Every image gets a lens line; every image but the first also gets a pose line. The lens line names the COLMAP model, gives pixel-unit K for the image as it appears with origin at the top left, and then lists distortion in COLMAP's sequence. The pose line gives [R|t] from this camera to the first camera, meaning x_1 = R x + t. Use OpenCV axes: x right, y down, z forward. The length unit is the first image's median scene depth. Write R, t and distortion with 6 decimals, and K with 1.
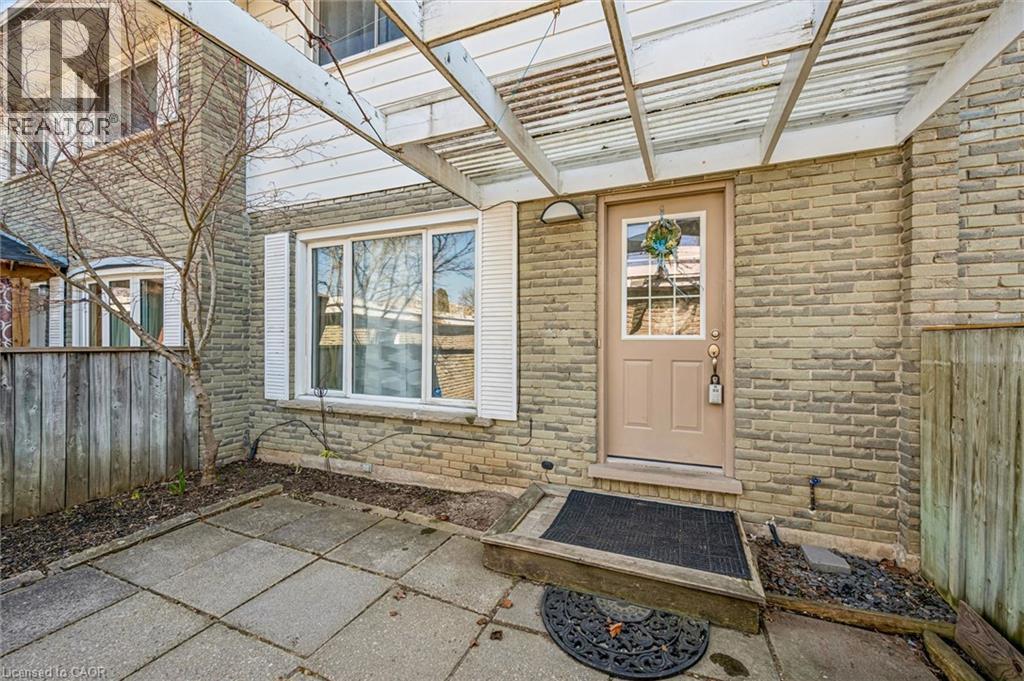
lens RADIAL K [[410.5, 0, 512.6], [0, 410.5, 330.4], [0, 0, 1]] dist [-0.002719, -0.000396]
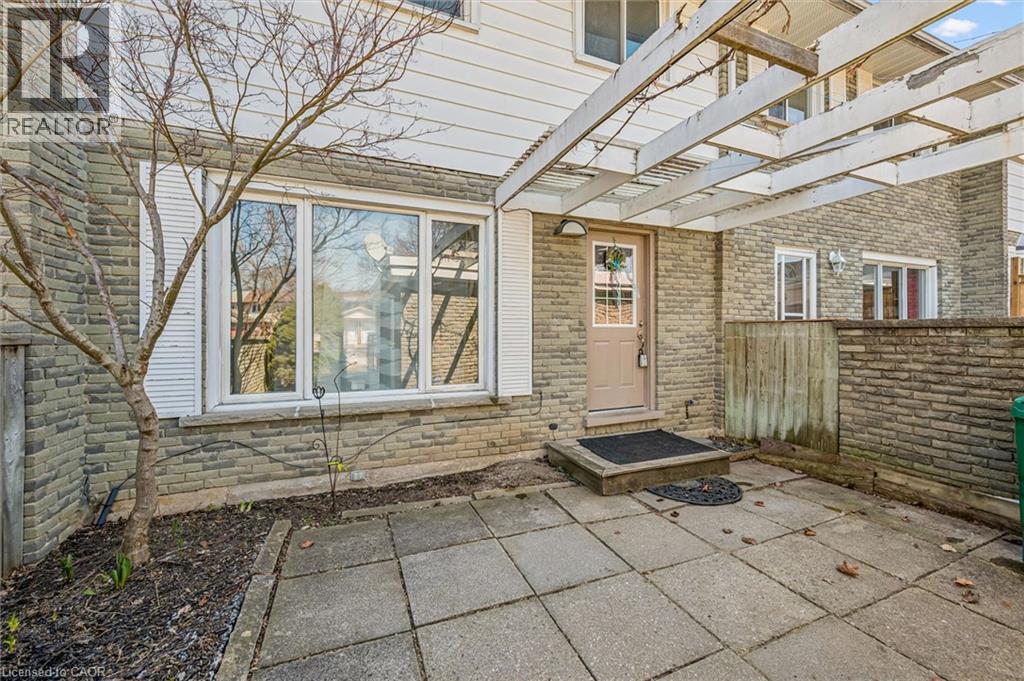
lens RADIAL K [[410.5, 0, 512.6], [0, 410.5, 330.4], [0, 0, 1]] dist [-0.002719, -0.000396]
pose [[0.701830, 0.002106, 0.712342, -0.916689], [-0.010641, 0.999915, 0.007528, 0.025388], [-0.712265, -0.012863, 0.701793, 0.210673]]
